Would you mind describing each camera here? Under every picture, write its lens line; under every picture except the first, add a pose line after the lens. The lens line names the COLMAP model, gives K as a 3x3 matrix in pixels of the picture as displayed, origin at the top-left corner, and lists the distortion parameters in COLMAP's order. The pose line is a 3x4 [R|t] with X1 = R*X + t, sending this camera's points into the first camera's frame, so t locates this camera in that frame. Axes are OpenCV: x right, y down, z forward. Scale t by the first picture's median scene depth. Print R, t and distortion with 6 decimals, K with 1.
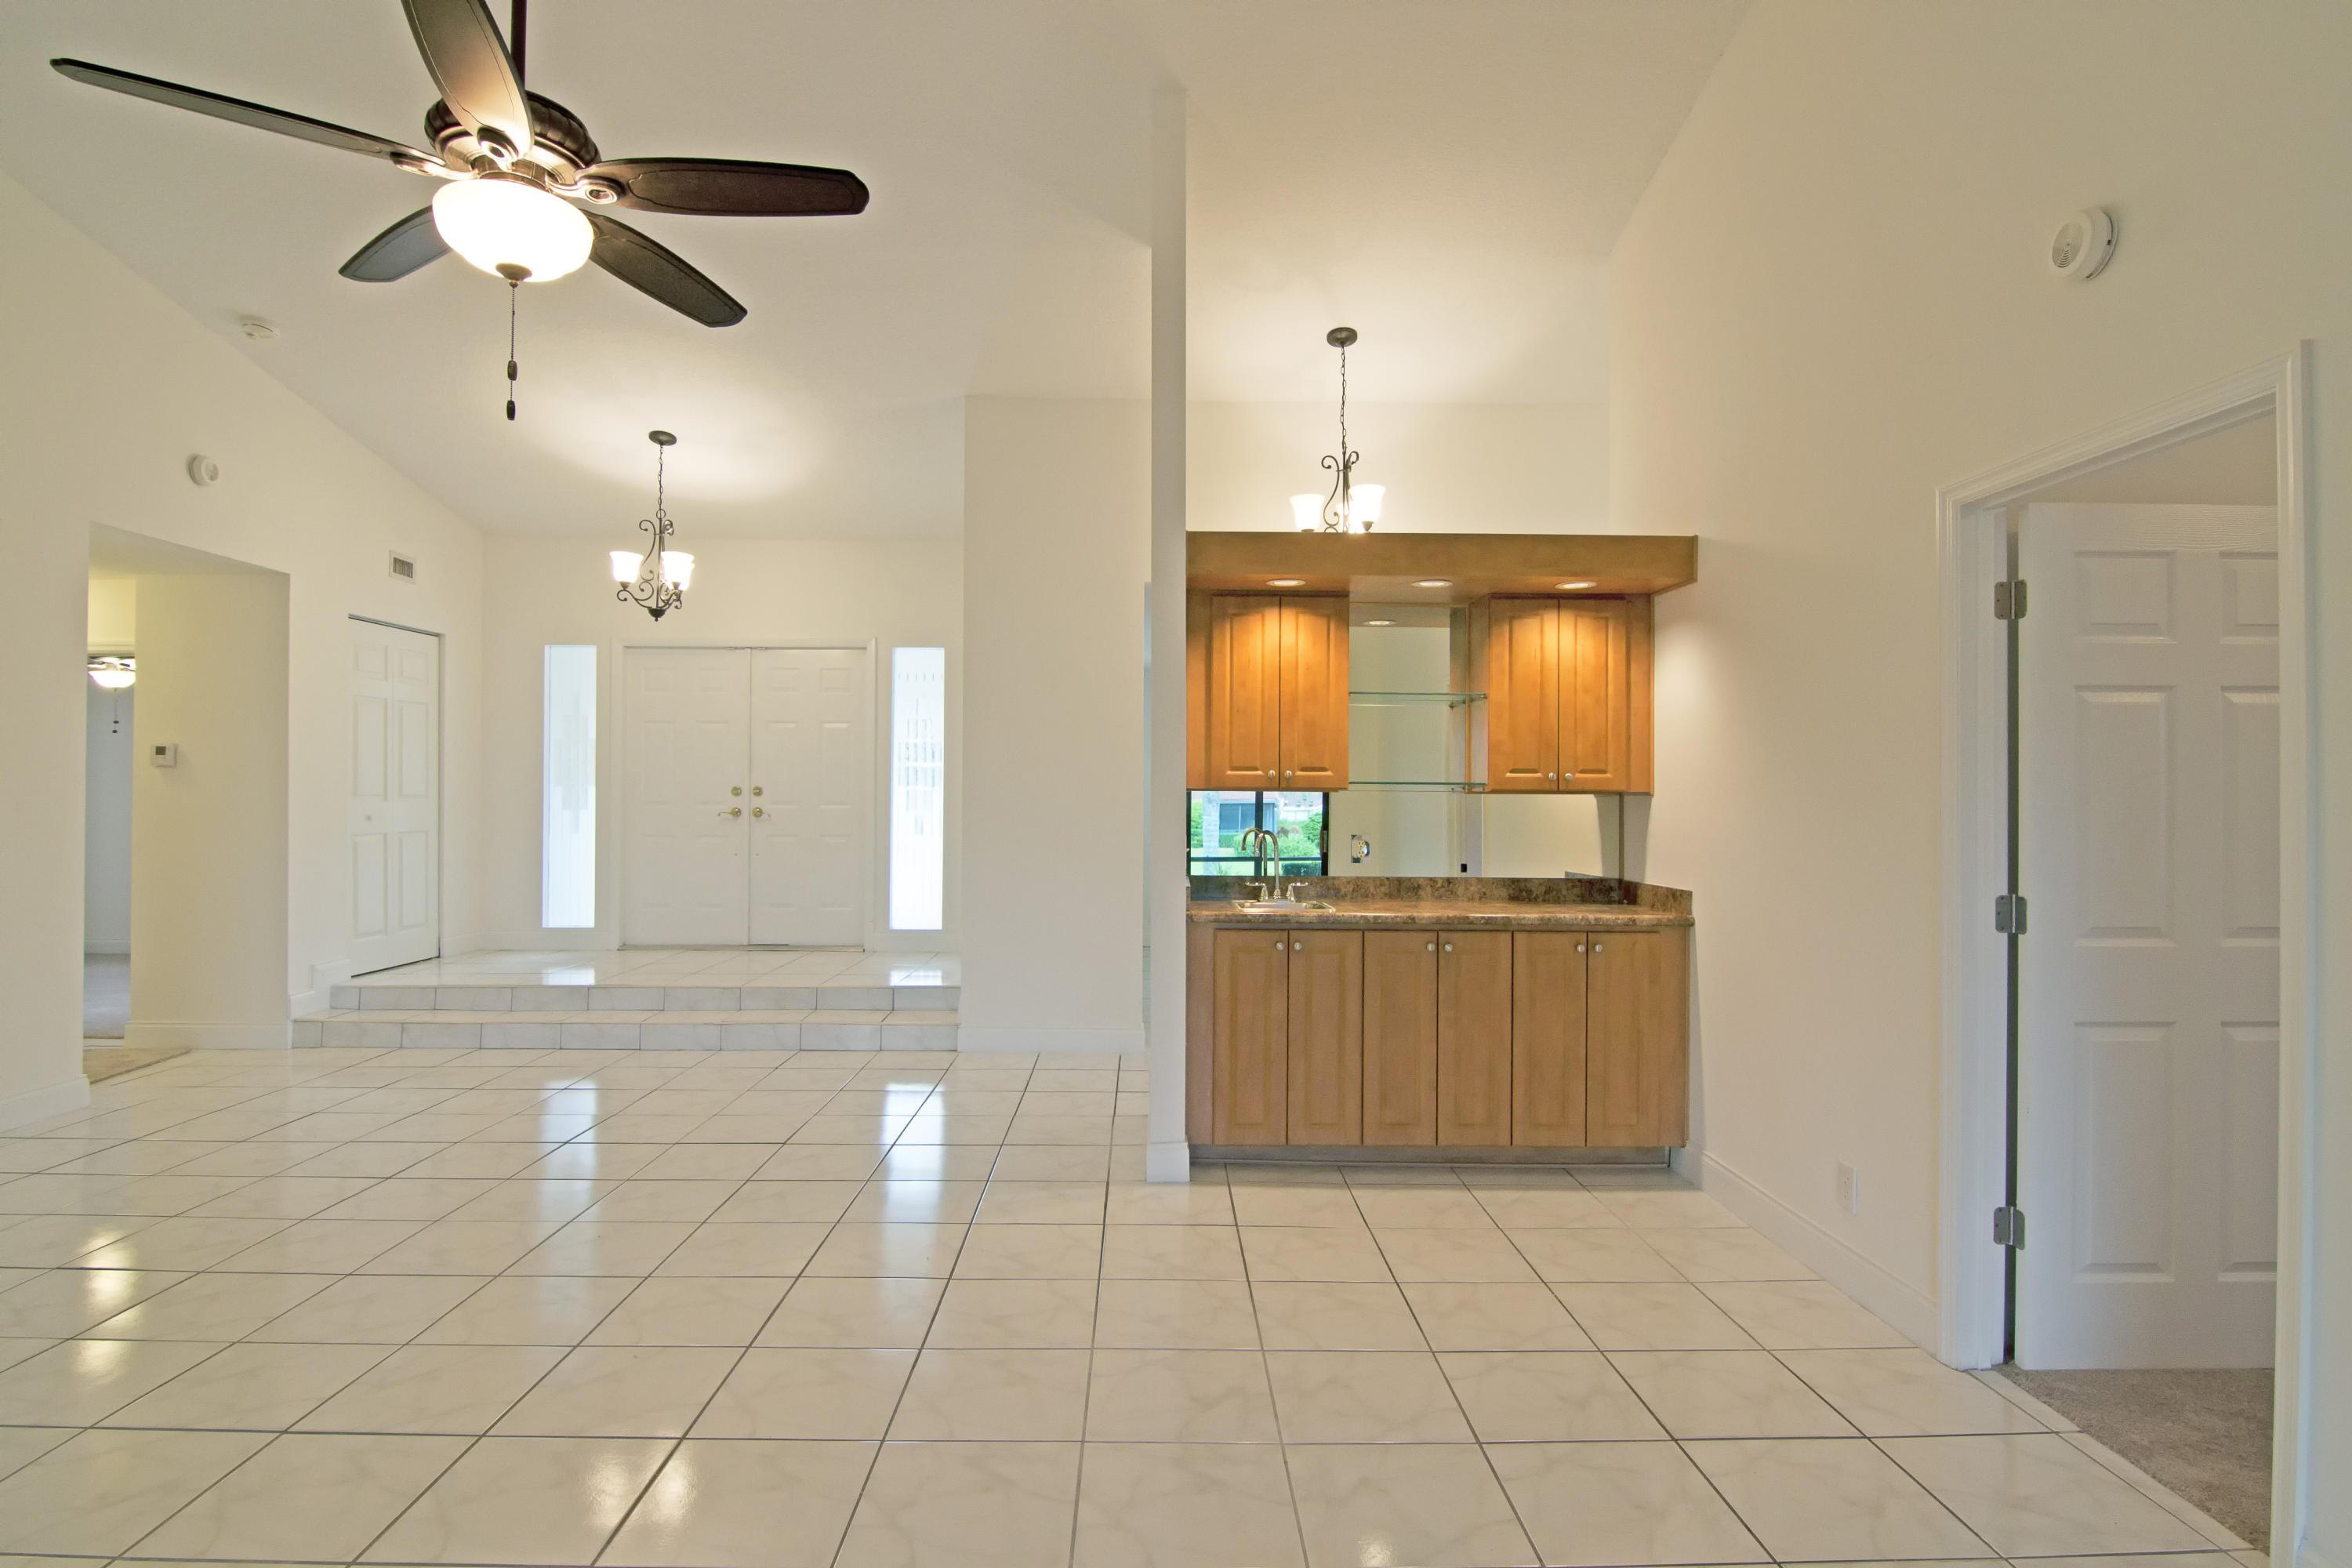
lens RADIAL K [[1168.4, 0, 1173.0], [0, 1168.4, 792.8], [0, 0, 1]] dist [-0.000653, -0.017811]
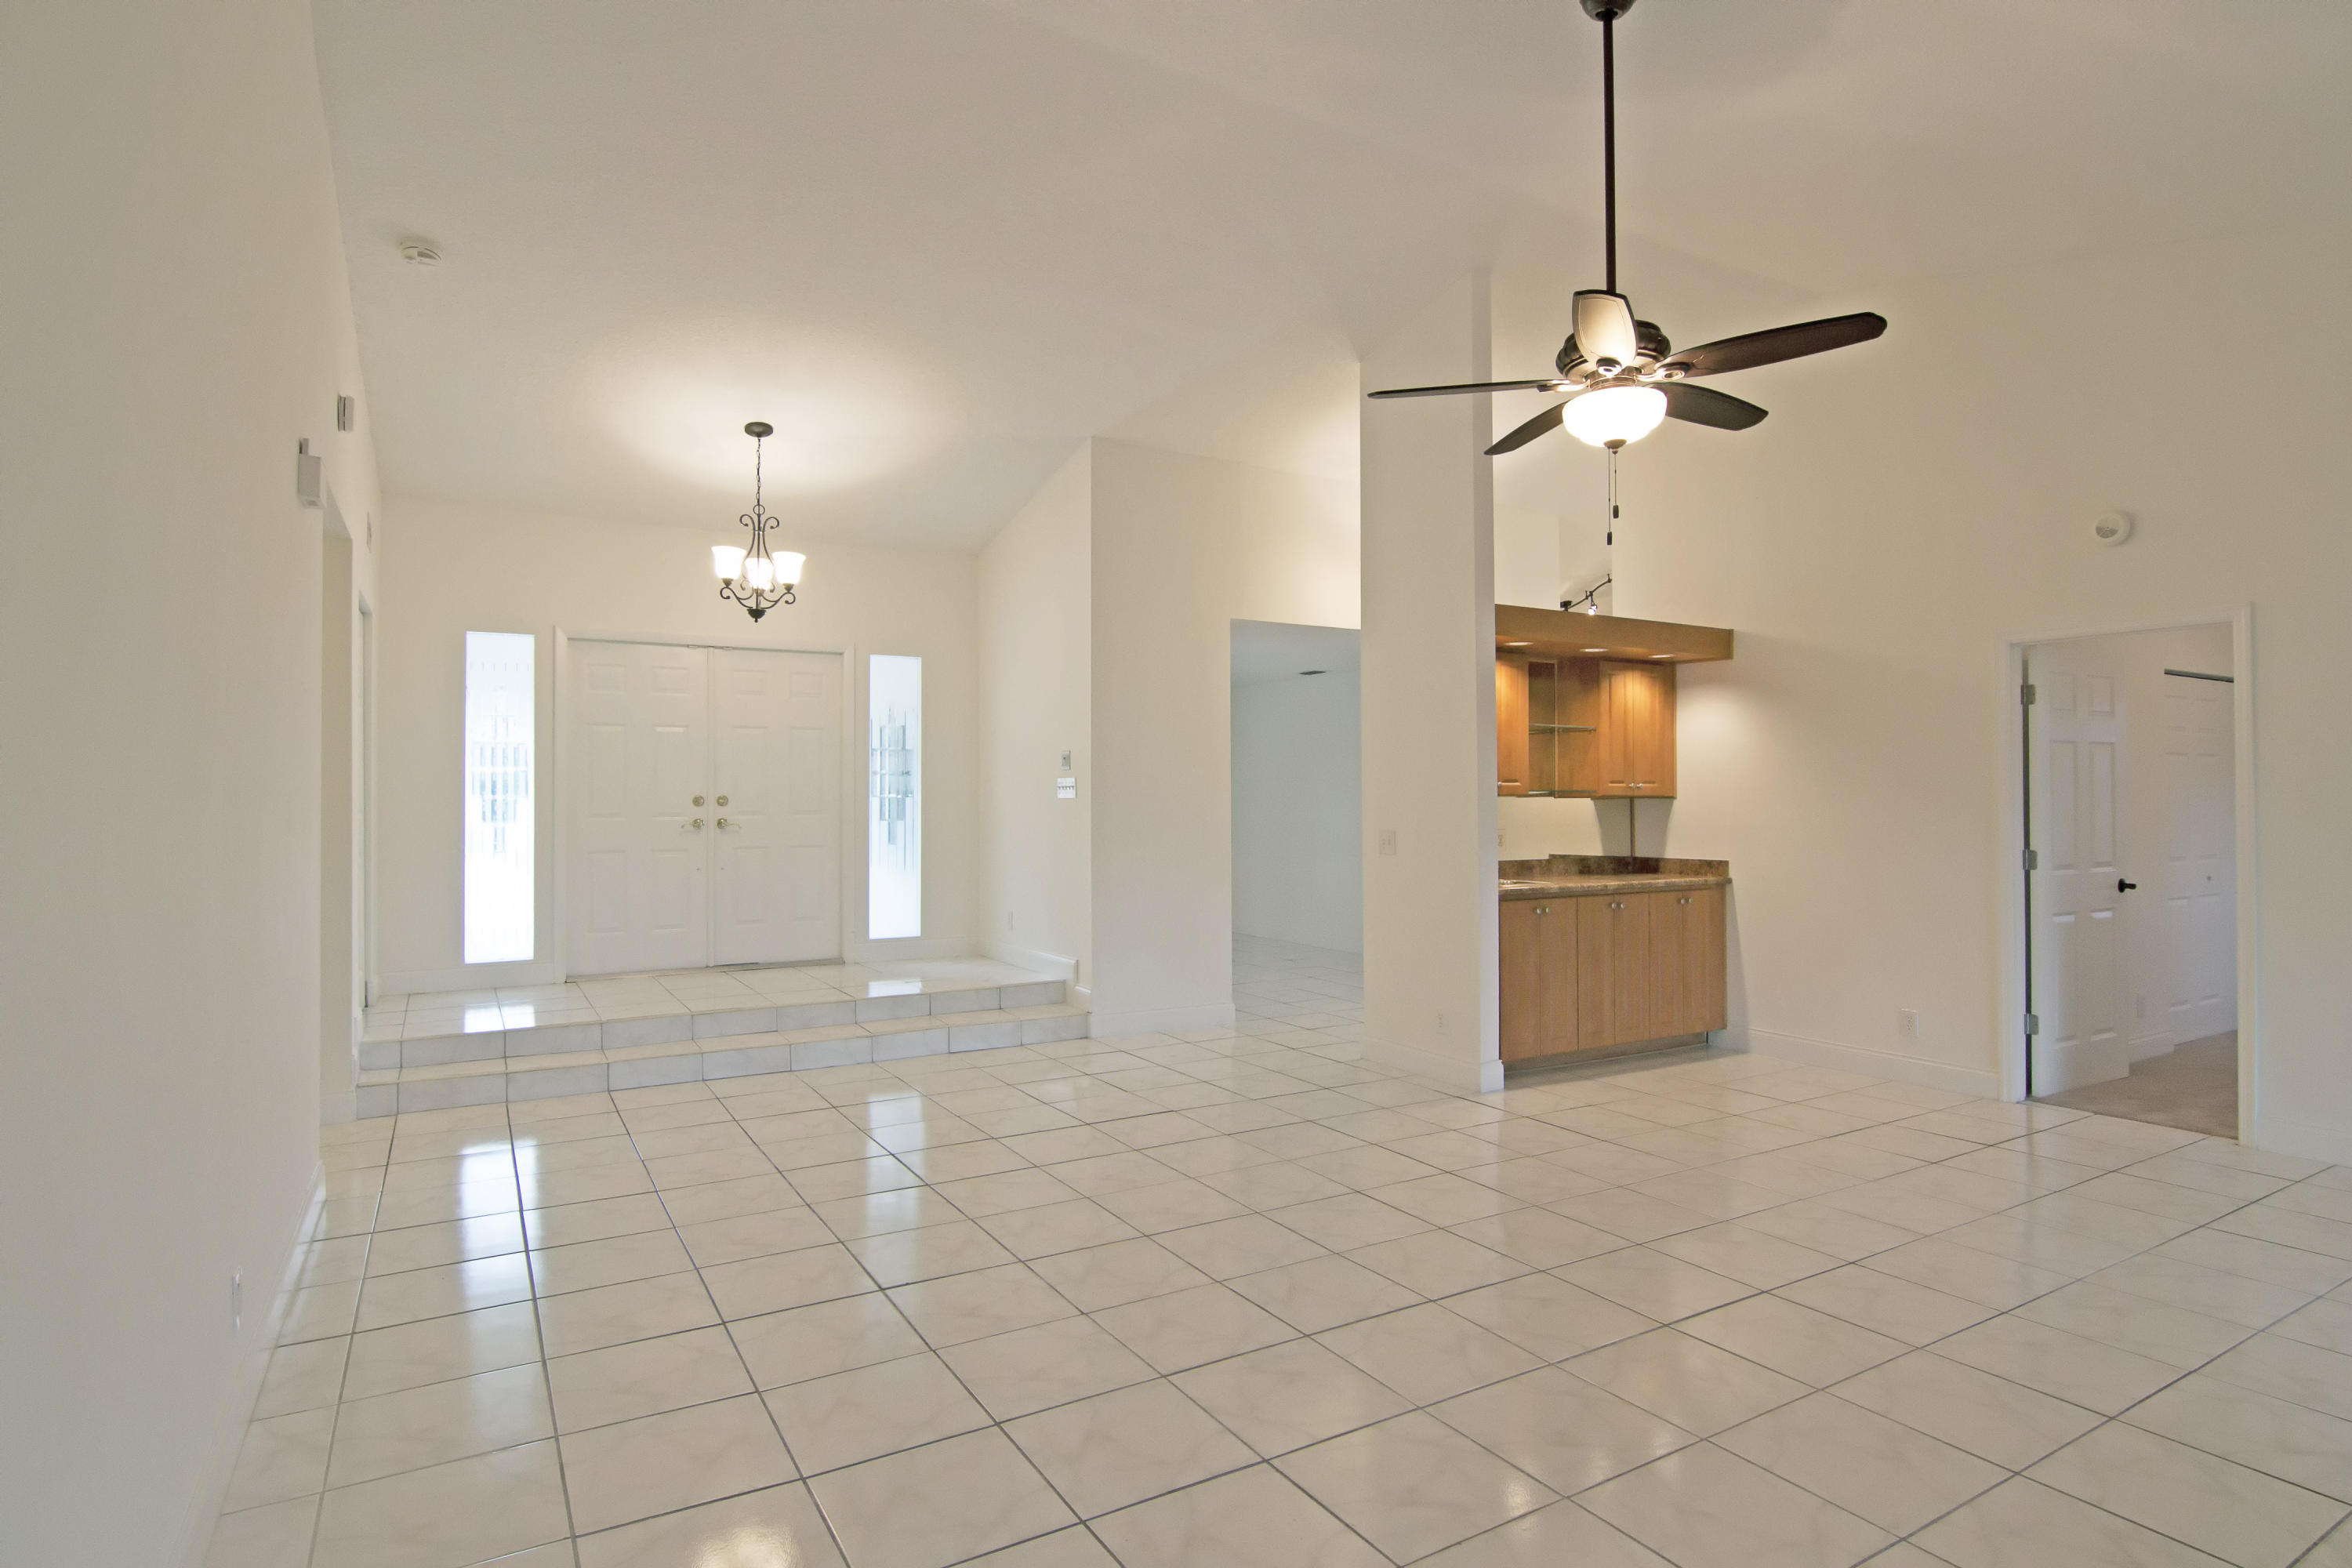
lens RADIAL K [[1193.2, 0, 1169.7], [0, 1193.2, 780.0], [0, 0, 1]] dist [-0.000586, -0.019287]
pose [[0.874078, 0.000342, 0.485785, -0.661914], [0.006749, 0.999895, -0.012848, -0.004343], [-0.485738, 0.014509, 0.873984, -0.009132]]
